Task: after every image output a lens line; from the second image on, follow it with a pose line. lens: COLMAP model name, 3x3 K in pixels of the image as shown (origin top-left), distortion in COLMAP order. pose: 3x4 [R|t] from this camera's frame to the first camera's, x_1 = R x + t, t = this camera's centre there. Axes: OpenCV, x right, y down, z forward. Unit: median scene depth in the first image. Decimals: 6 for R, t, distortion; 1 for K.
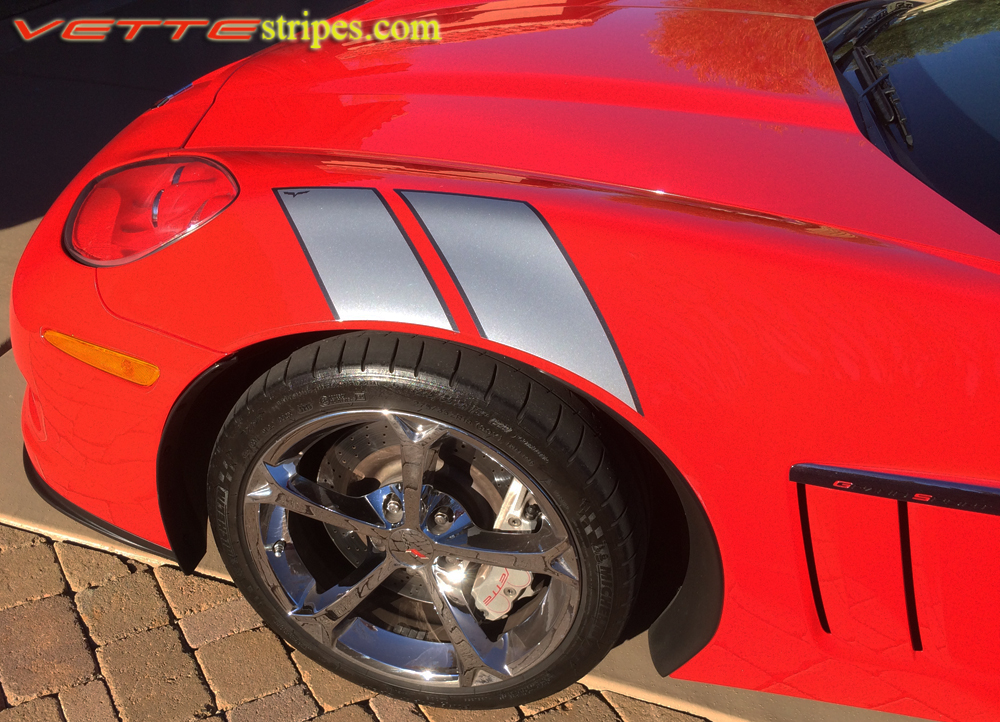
lens RADIAL K [[1500.6, 0, 496.3], [0, 1500.6, 360.6], [0, 0, 1]] dist [0.081229, 0.000000]
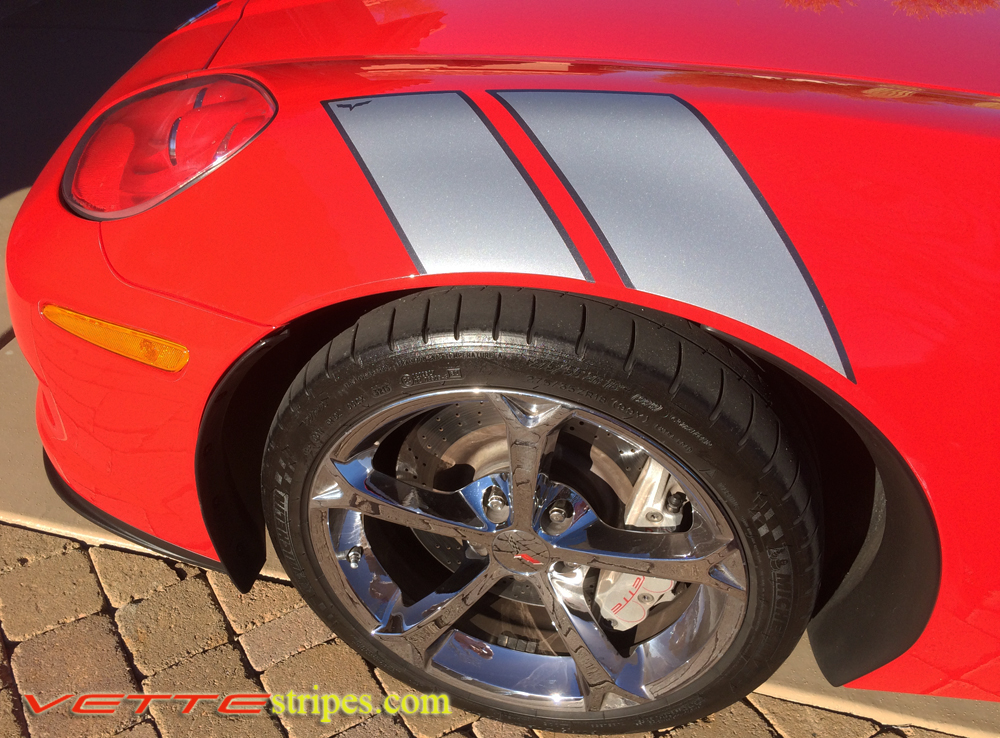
lens RADIAL K [[1560.0, 0, 502.9], [0, 1560.0, 368.1], [0, 0, 1]] dist [0.085549, 0.000000]
pose [[0.997810, -0.055577, -0.035867, -0.032281], [0.057146, 0.997382, 0.044314, -0.009824], [0.033311, -0.046267, 0.998374, 0.187049]]
